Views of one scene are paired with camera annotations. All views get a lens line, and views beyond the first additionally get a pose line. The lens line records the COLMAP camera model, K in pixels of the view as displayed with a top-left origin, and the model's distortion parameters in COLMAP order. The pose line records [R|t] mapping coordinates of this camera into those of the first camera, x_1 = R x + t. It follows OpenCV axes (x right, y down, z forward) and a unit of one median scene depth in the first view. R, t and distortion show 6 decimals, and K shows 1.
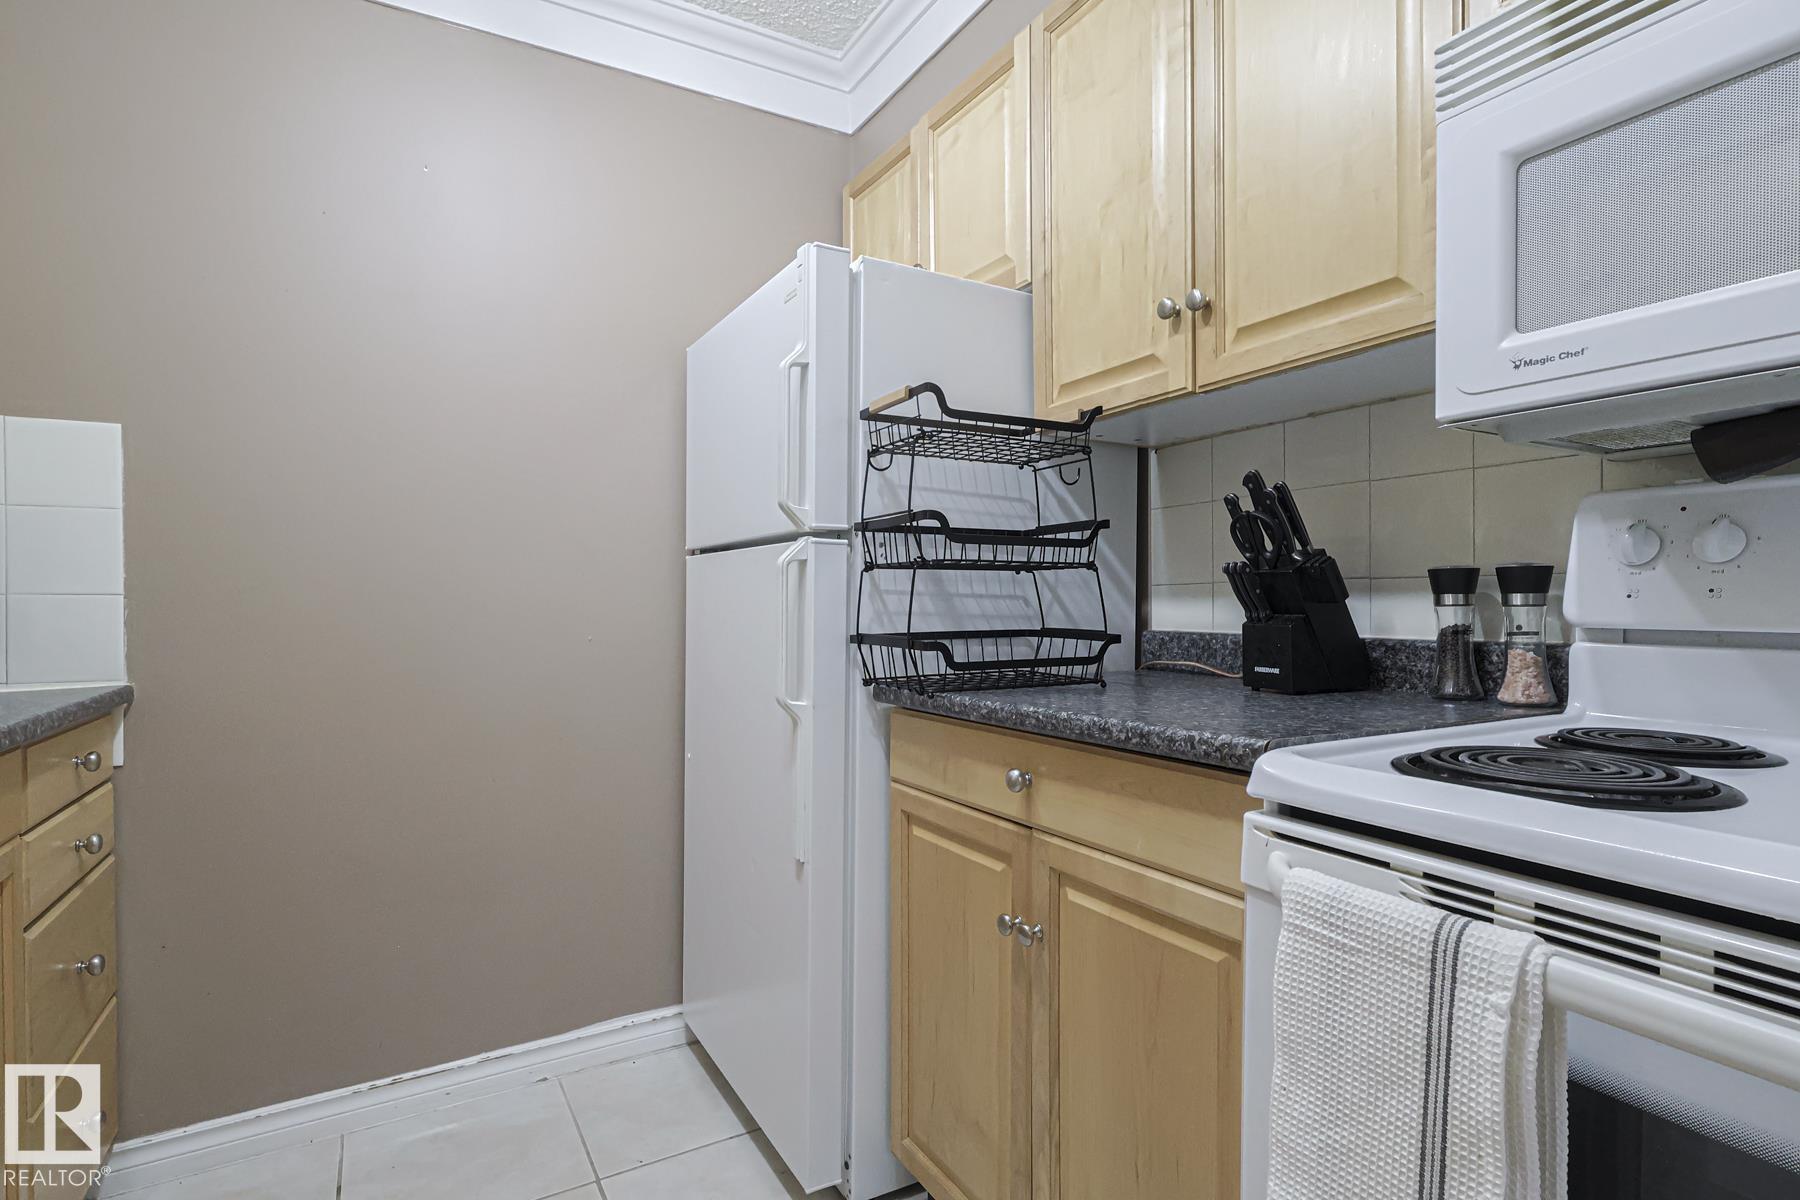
lens RADIAL K [[890.1, 0, 897.5], [0, 890.1, 613.9], [0, 0, 1]] dist [0.001390, -0.000047]
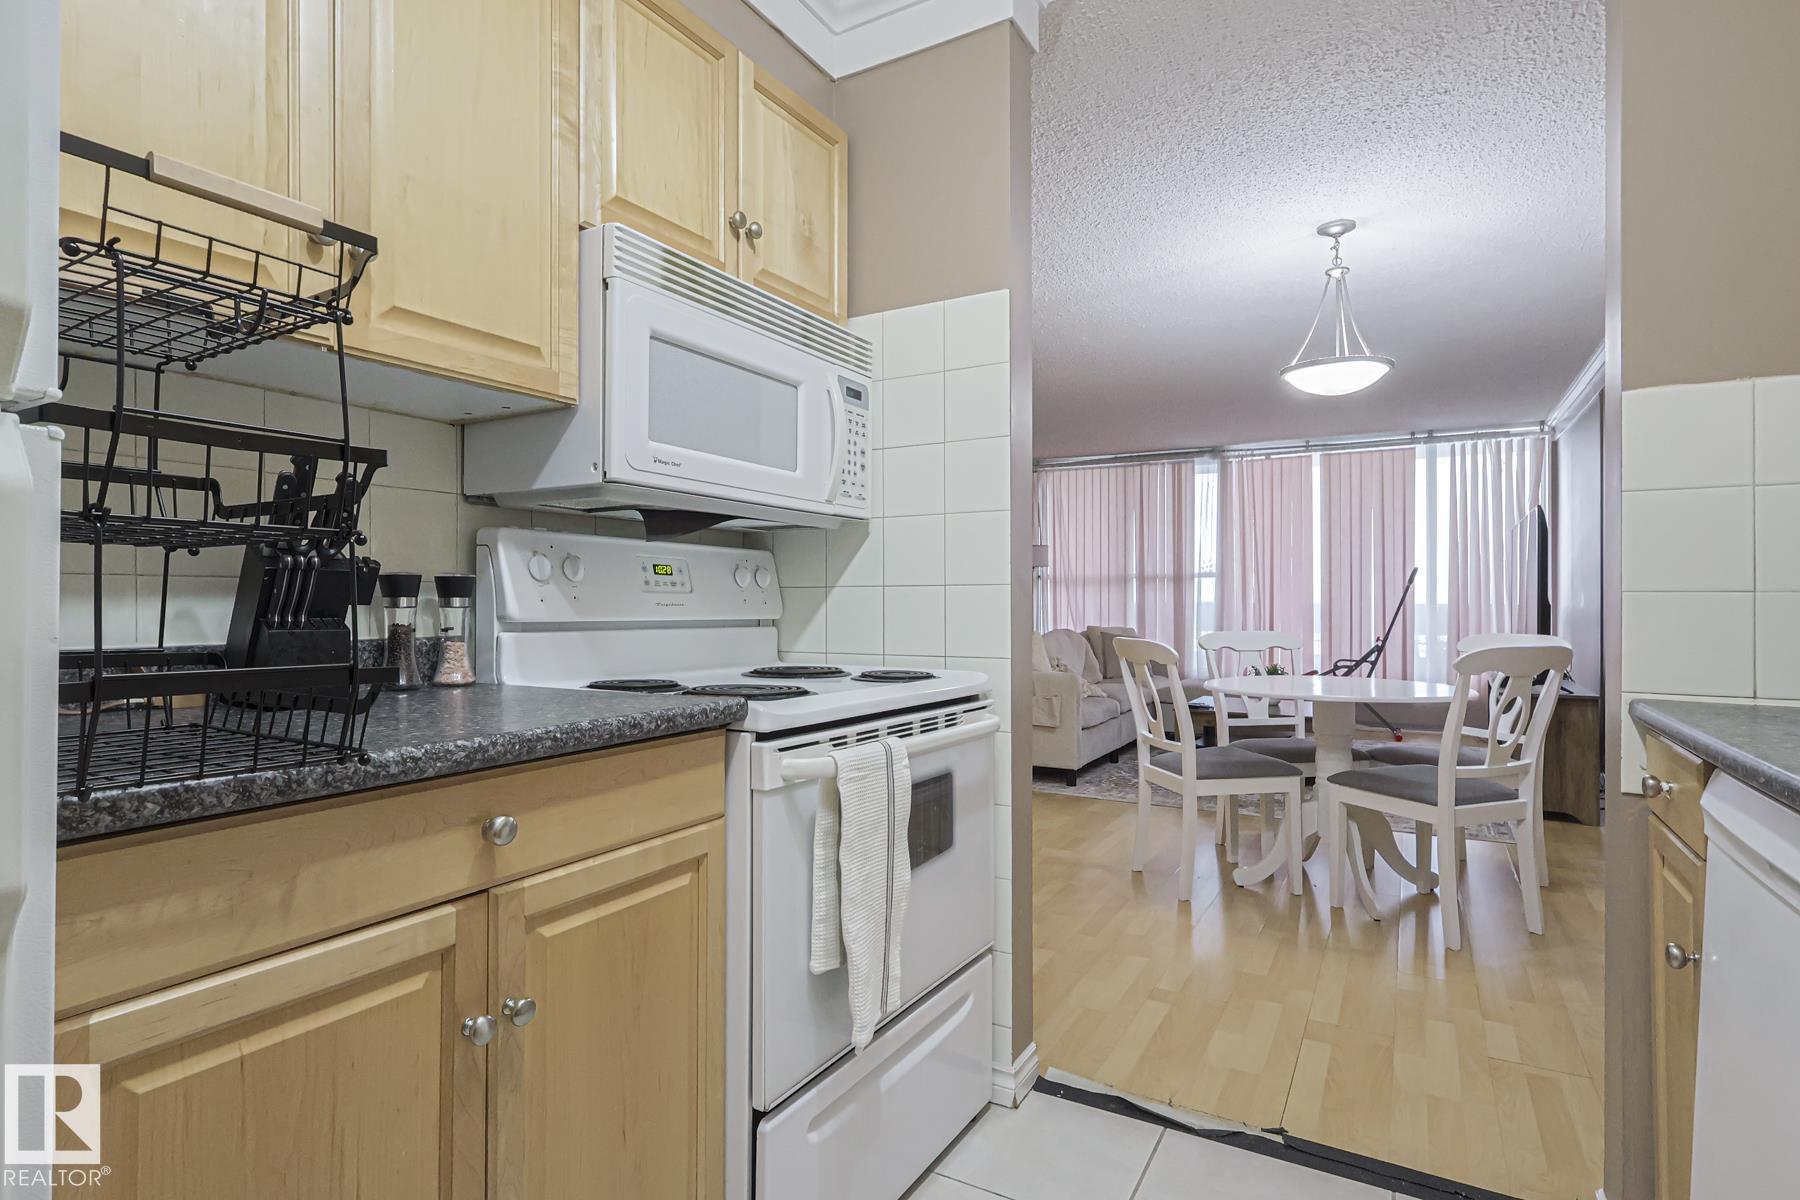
lens RADIAL K [[890.1, 0, 902.3], [0, 890.1, 606.3], [0, 0, 1]] dist [0.001390, -0.000047]
pose [[-0.495858, -0.000334, 0.868404, -0.785276], [0.008787, 0.999947, 0.005403, -0.013089], [-0.868359, 0.010310, -0.495828, 1.168750]]
